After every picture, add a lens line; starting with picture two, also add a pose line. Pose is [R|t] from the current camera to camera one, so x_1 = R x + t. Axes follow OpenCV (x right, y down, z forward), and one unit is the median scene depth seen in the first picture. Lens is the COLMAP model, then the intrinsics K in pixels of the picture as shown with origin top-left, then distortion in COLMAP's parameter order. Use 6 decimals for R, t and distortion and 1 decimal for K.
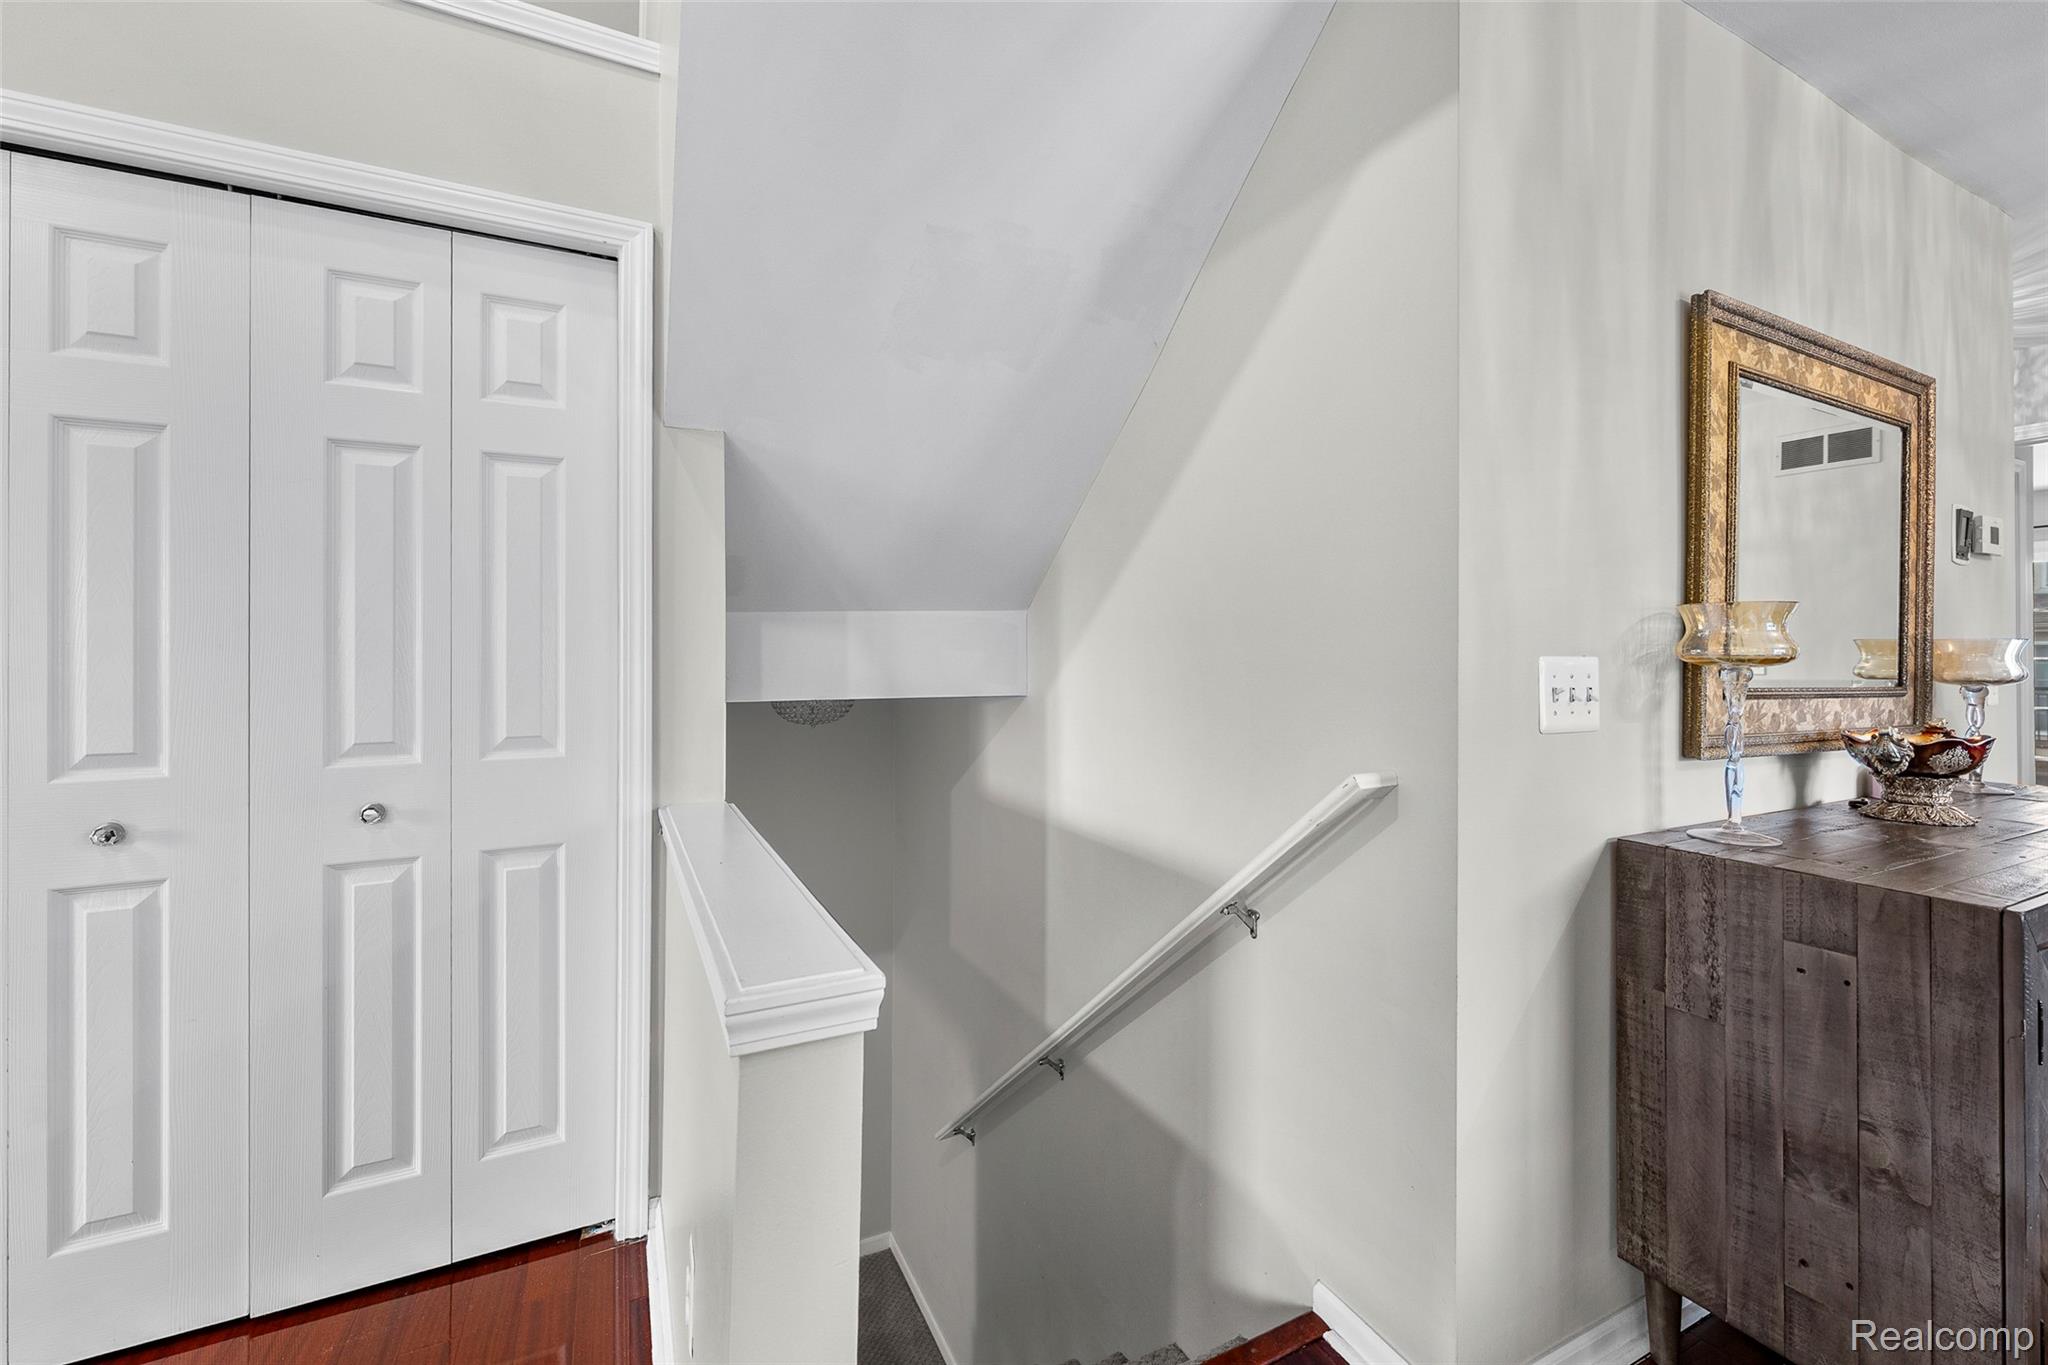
lens RADIAL K [[828.1, 0, 1018.7], [0, 828.1, 644.3], [0, 0, 1]] dist [-0.003525, -0.000281]
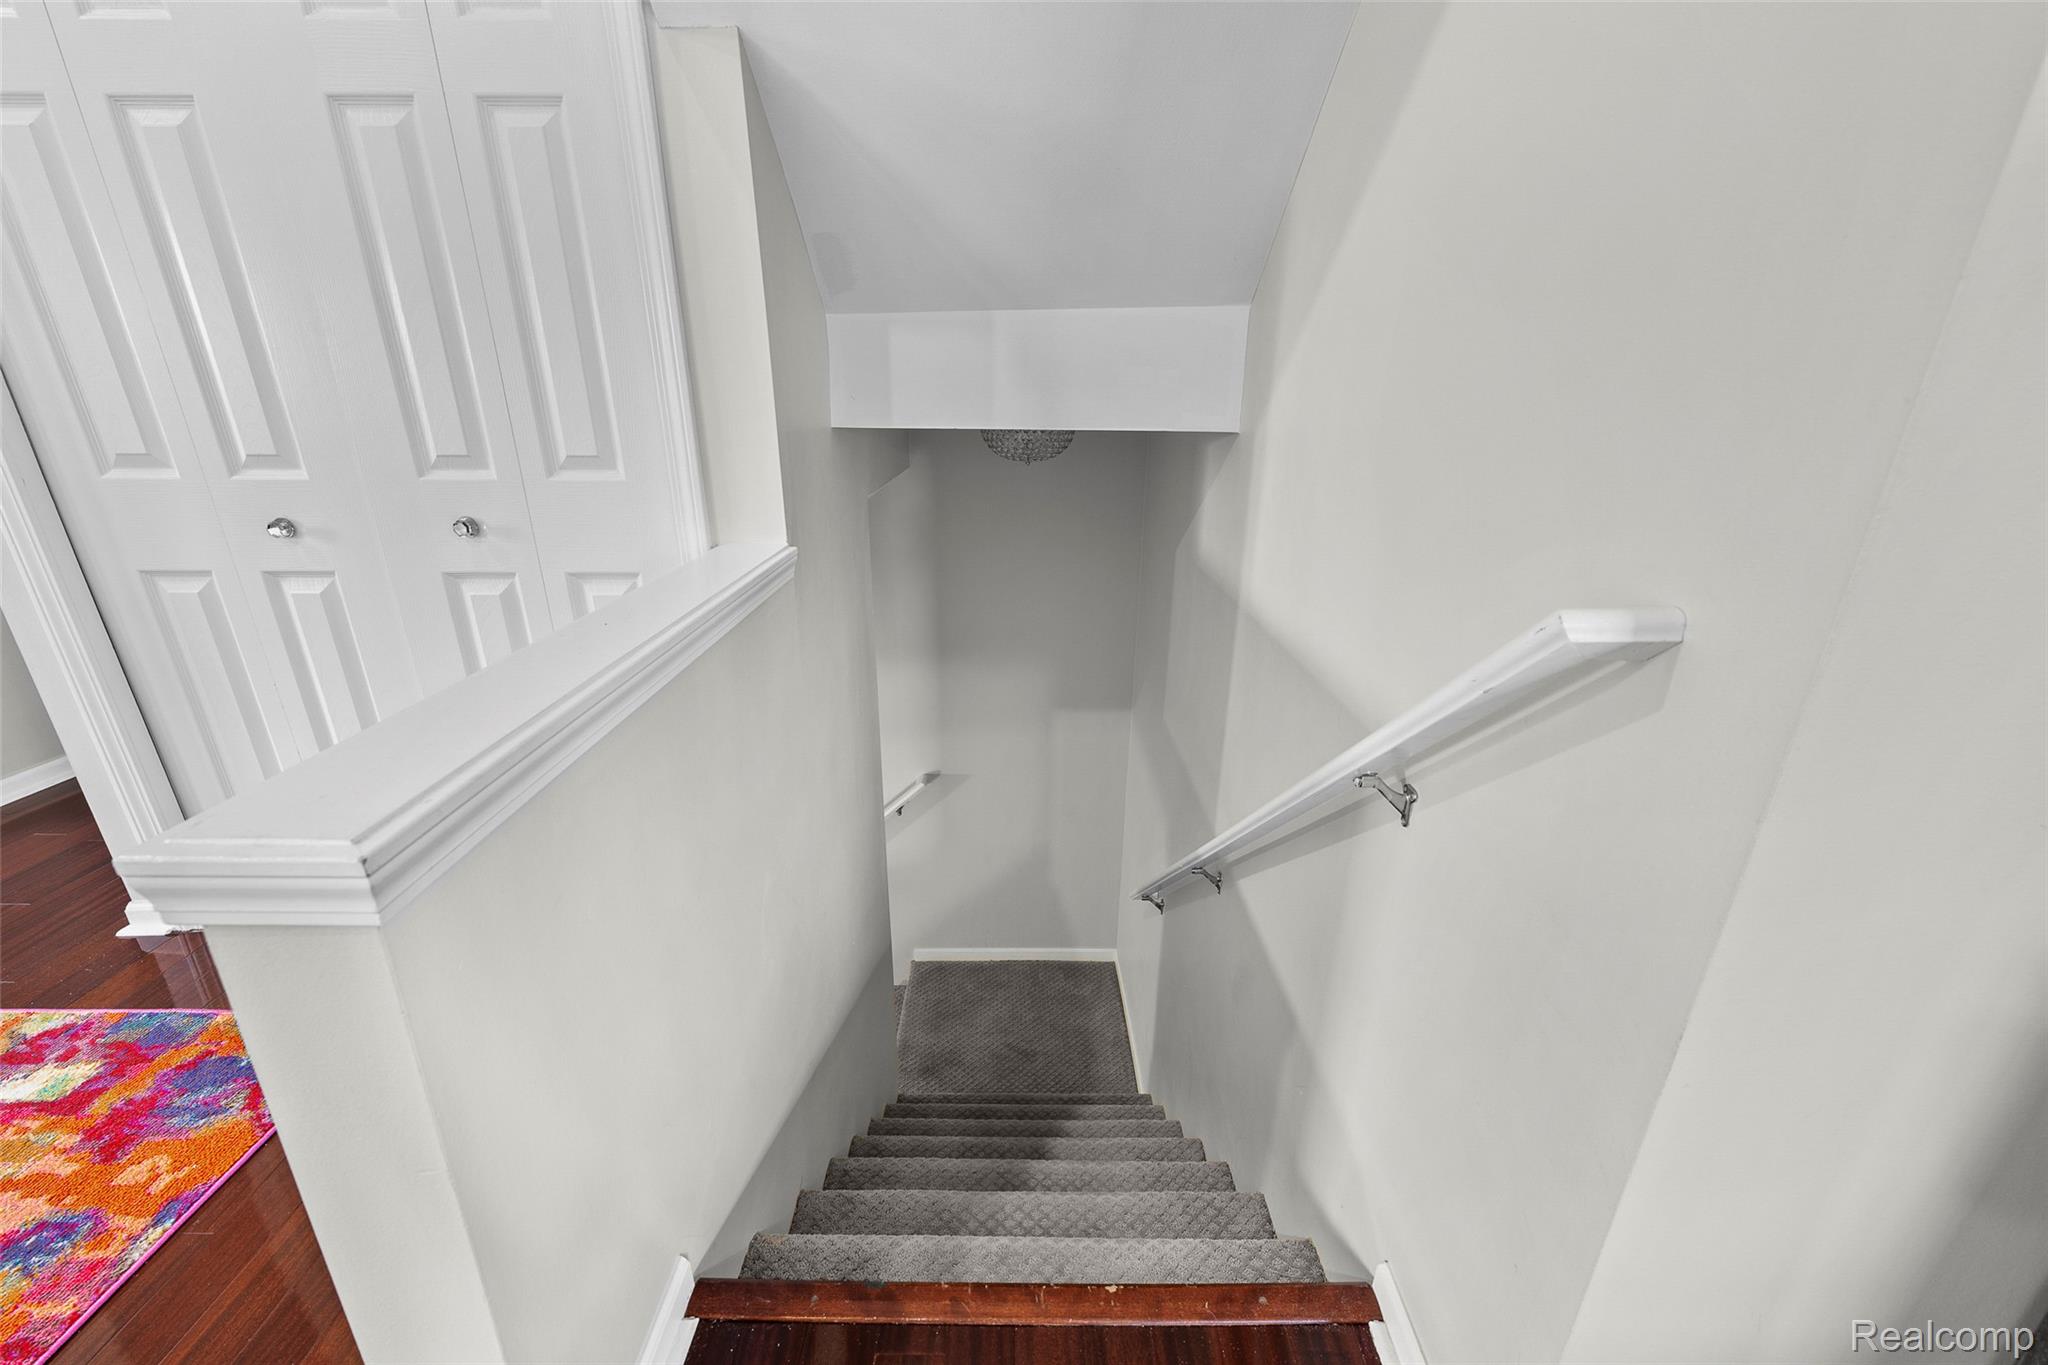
lens RADIAL K [[808.3, 0, 1024.0], [0, 808.3, 682.5], [0, 0, 1]] dist [-0.000367, 0.000227]
pose [[0.898972, 0.157071, -0.408875, 0.250122], [-0.004208, 0.936544, 0.350526, 0.028383], [0.437987, -0.313392, 0.842587, 0.360332]]
